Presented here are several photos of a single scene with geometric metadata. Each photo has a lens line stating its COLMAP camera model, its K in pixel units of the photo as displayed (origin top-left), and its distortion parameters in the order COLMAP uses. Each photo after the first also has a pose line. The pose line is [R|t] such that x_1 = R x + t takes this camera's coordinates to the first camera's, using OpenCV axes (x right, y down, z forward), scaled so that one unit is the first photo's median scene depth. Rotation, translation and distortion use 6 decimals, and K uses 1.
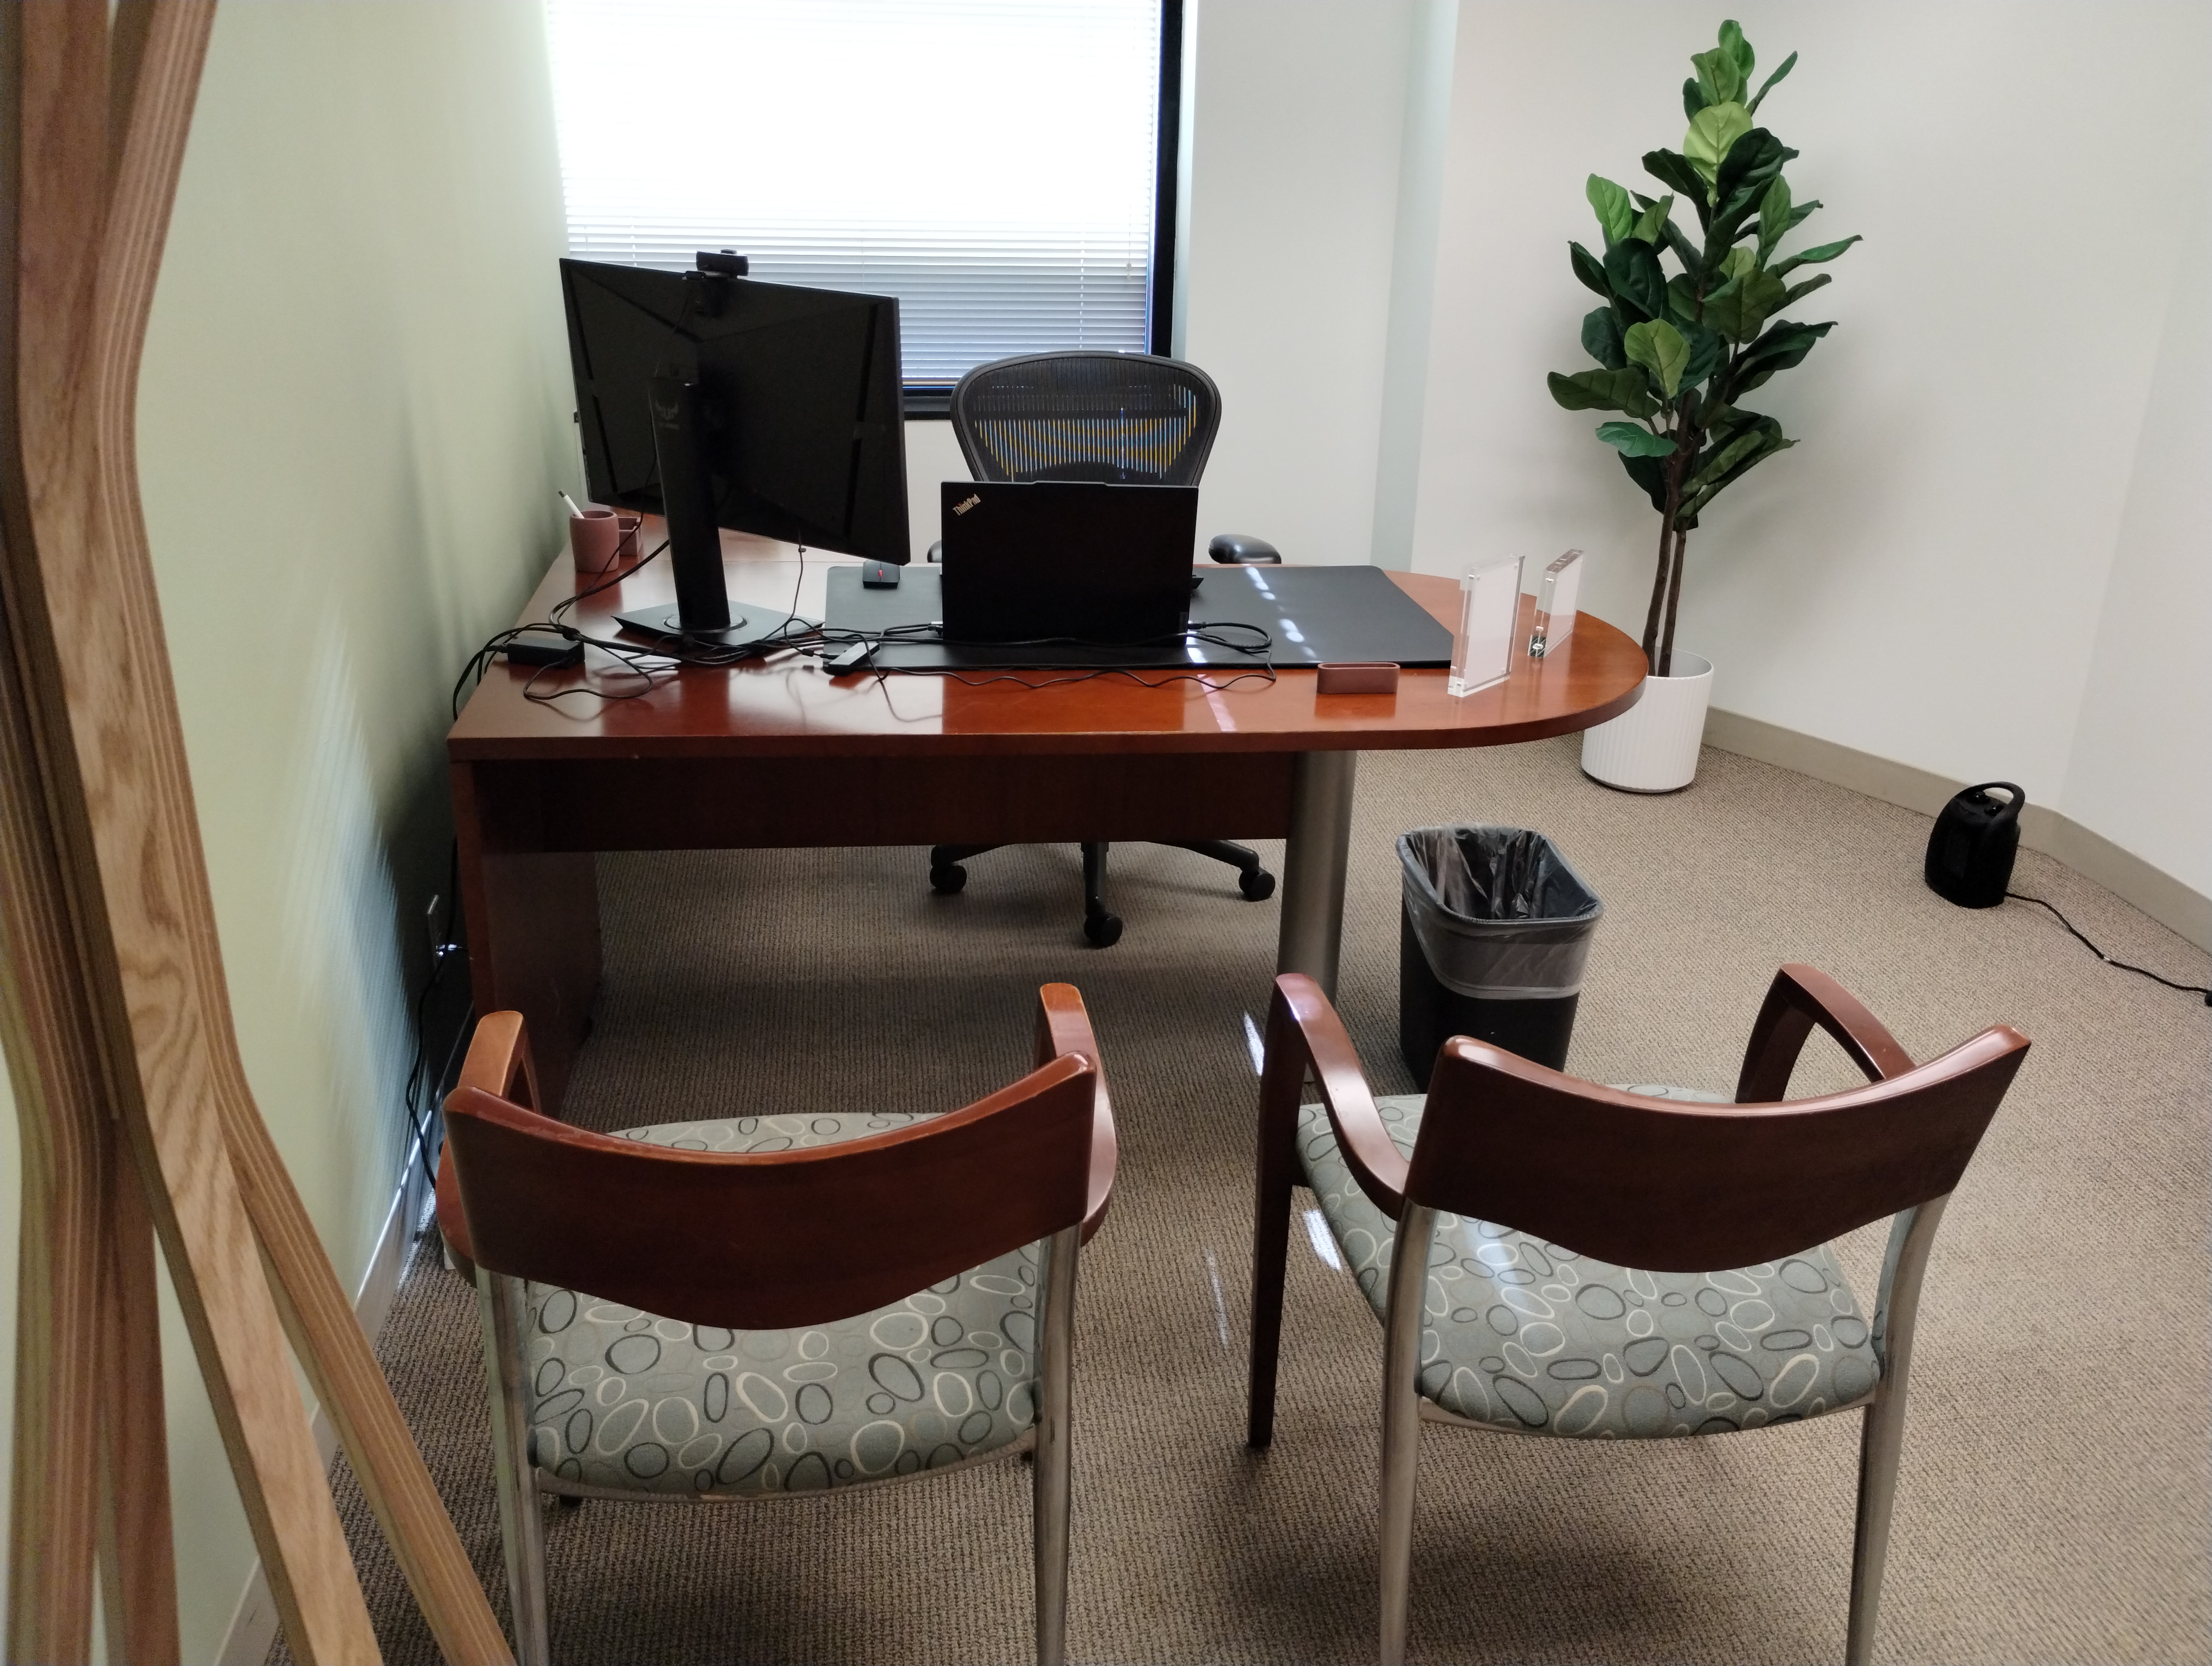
lens RADIAL K [[1856.9, 0, 1089.6], [0, 1856.9, 818.5], [0, 0, 1]] dist [0.058400, -0.083245]
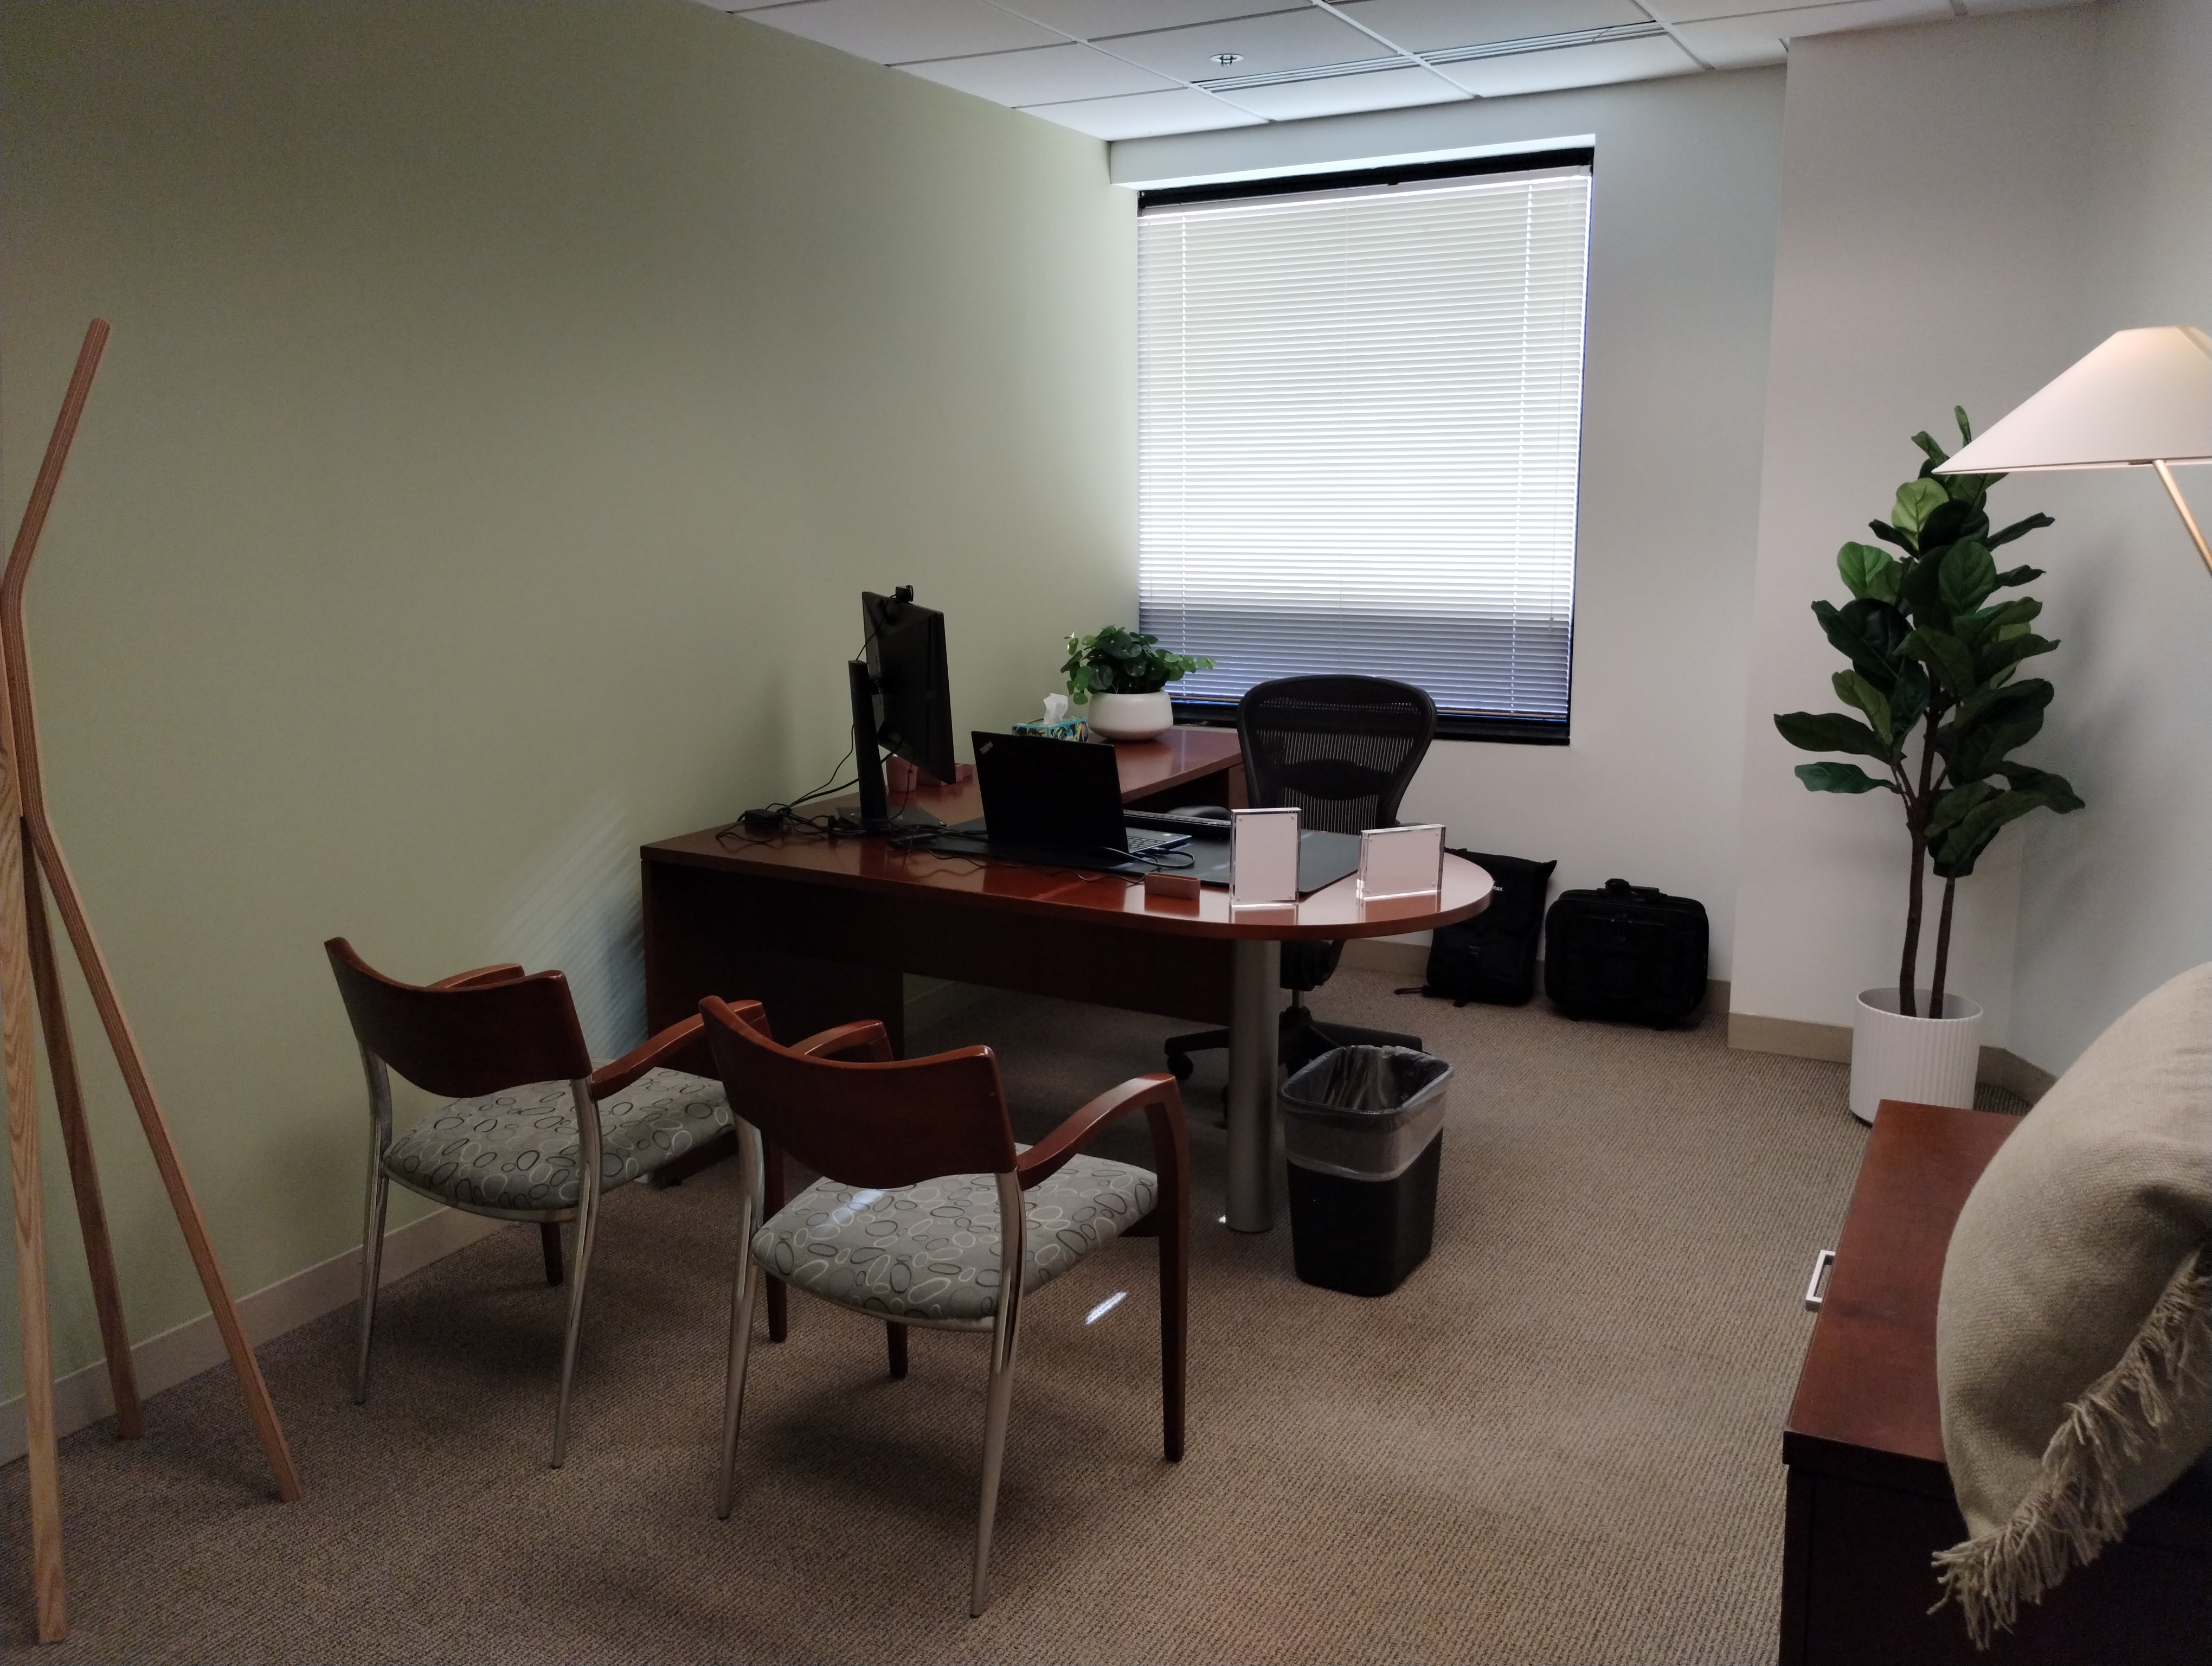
lens RADIAL K [[1856.9, 0, 1068.2], [0, 1856.9, 813.8], [0, 0, 1]] dist [0.058400, -0.083245]
pose [[0.796859, 0.082564, -0.598497, 0.852968], [-0.198516, 0.971397, -0.130304, 0.064072], [0.570620, 0.222646, 0.790457, -0.133917]]
